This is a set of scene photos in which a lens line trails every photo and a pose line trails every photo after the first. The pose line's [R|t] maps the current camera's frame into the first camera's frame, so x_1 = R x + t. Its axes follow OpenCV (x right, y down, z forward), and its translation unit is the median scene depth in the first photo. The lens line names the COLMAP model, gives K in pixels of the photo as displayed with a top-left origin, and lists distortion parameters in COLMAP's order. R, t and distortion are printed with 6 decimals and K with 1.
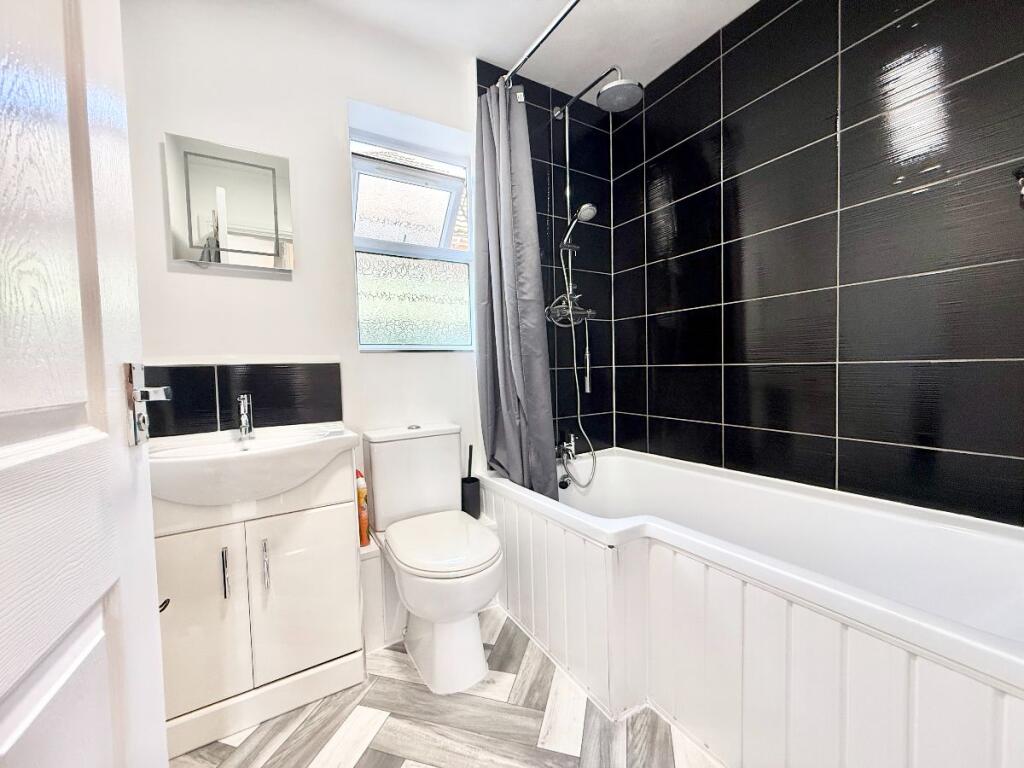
lens RADIAL K [[409.3, 0, 511.3], [0, 409.3, 380.6], [0, 0, 1]] dist [0.001315, -0.000474]
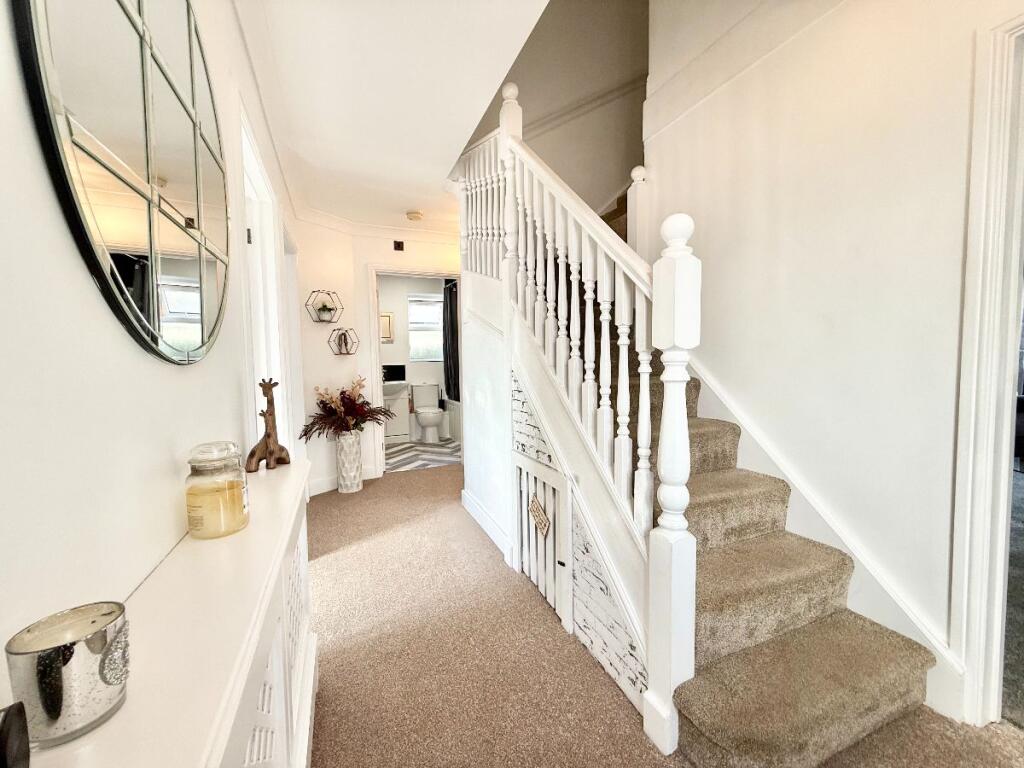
lens RADIAL K [[409.1, 0, 511.6], [0, 409.1, 381.7], [0, 0, 1]] dist [-0.000233, 0.000107]
pose [[0.994907, 0.014933, -0.099682, 0.954136], [-0.013390, 0.999780, 0.016124, 0.037418], [0.099901, -0.014707, 0.994889, -2.699633]]
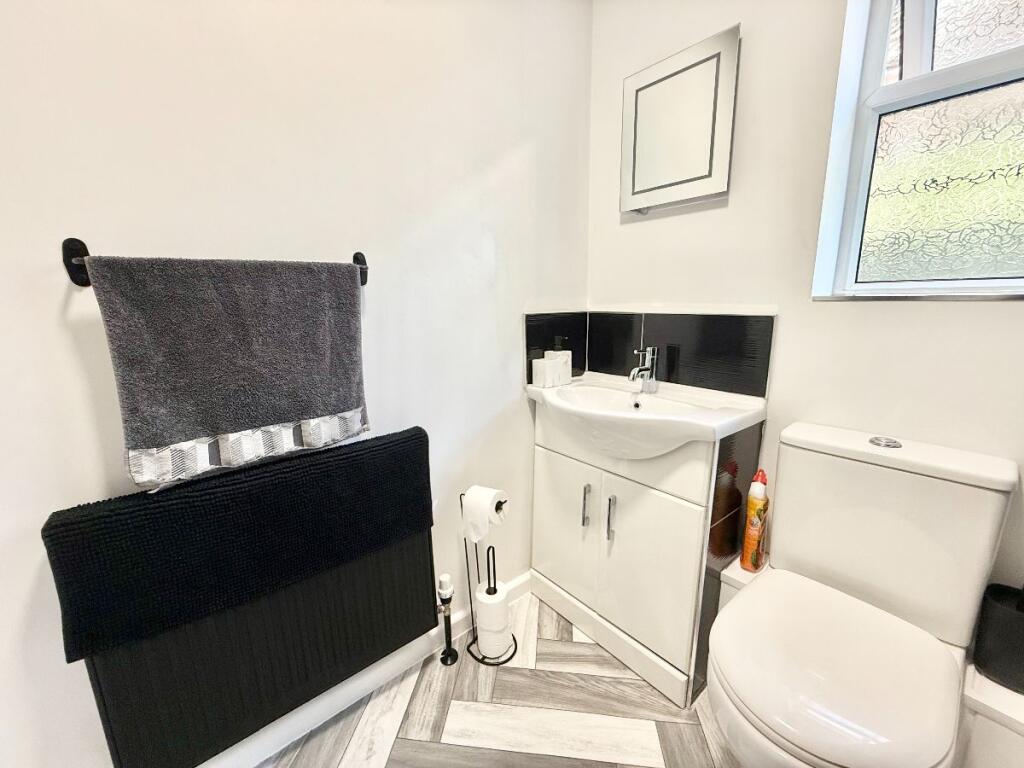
lens RADIAL K [[409.1, 0, 511.6], [0, 409.1, 381.7], [0, 0, 1]] dist [-0.000233, 0.000107]
pose [[0.153880, 0.226959, -0.961671, 0.204982], [-0.023396, 0.973827, 0.226084, -0.082813], [0.987813, -0.012290, 0.155163, 0.466004]]
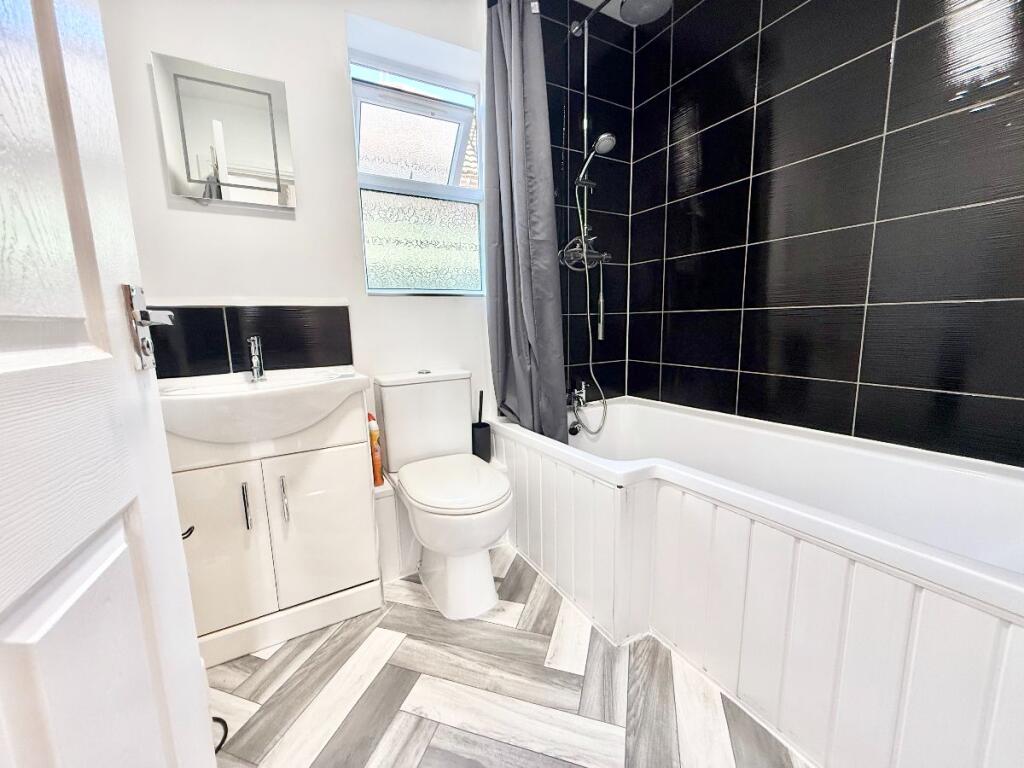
lens RADIAL K [[409.1, 0, 511.6], [0, 409.1, 381.7], [0, 0, 1]] dist [-0.000233, 0.000107]
pose [[0.999652, 0.007333, -0.025329, 0.000262], [-0.004491, 0.993868, 0.110481, 0.028380], [0.025984, -0.110329, 0.993555, 0.014788]]
